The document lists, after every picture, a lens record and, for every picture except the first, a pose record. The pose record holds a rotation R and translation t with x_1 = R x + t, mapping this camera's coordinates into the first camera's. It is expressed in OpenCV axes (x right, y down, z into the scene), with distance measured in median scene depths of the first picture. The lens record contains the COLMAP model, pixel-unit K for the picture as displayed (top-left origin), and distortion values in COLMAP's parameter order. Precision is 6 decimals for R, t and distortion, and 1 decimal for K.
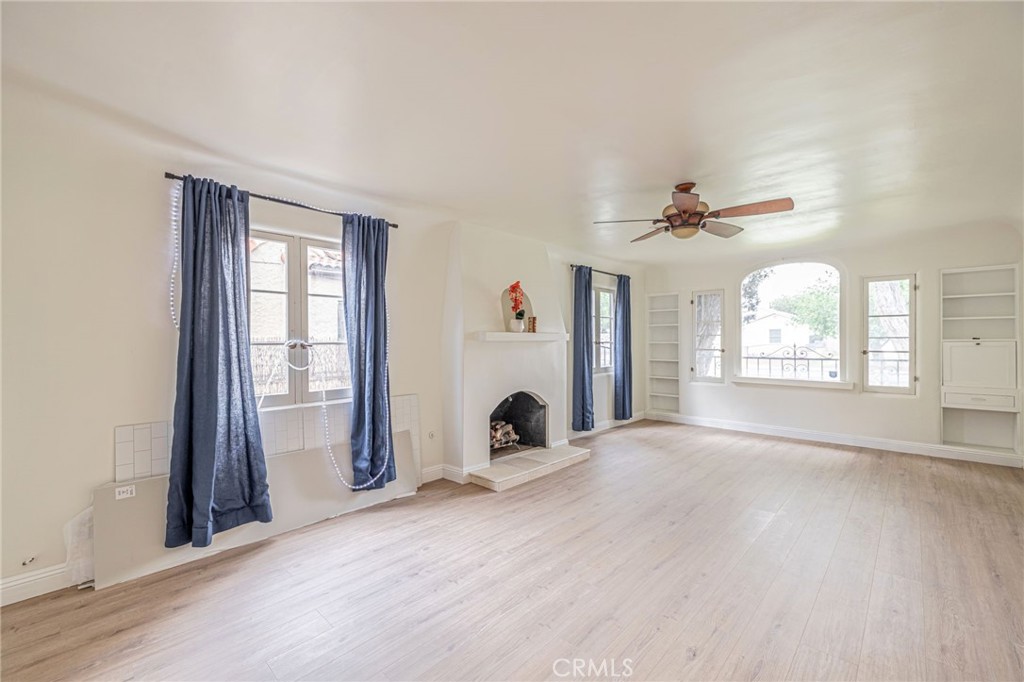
lens RADIAL K [[424.4, 0, 509.1], [0, 424.4, 340.9], [0, 0, 1]] dist [0.000480, -0.000083]
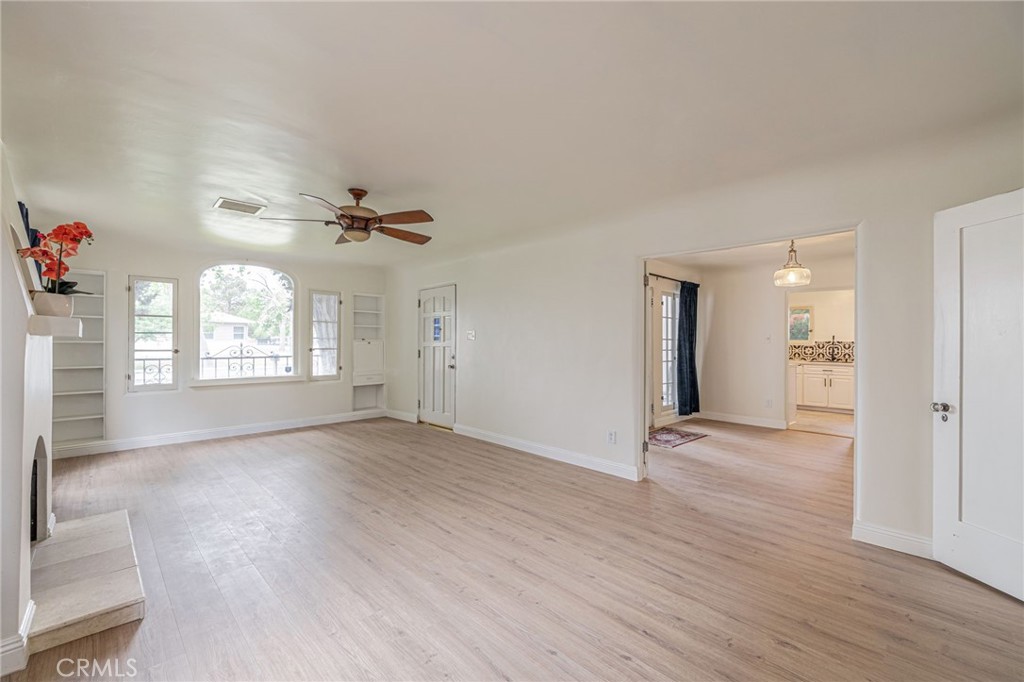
lens RADIAL K [[424.4, 0, 509.1], [0, 424.4, 340.9], [0, 0, 1]] dist [0.000480, -0.000083]
pose [[0.046687, 0.004113, 0.998901, -0.334916], [-0.004166, 0.999984, -0.003923, 0.002886], [-0.998901, -0.003978, 0.046704, 0.315734]]
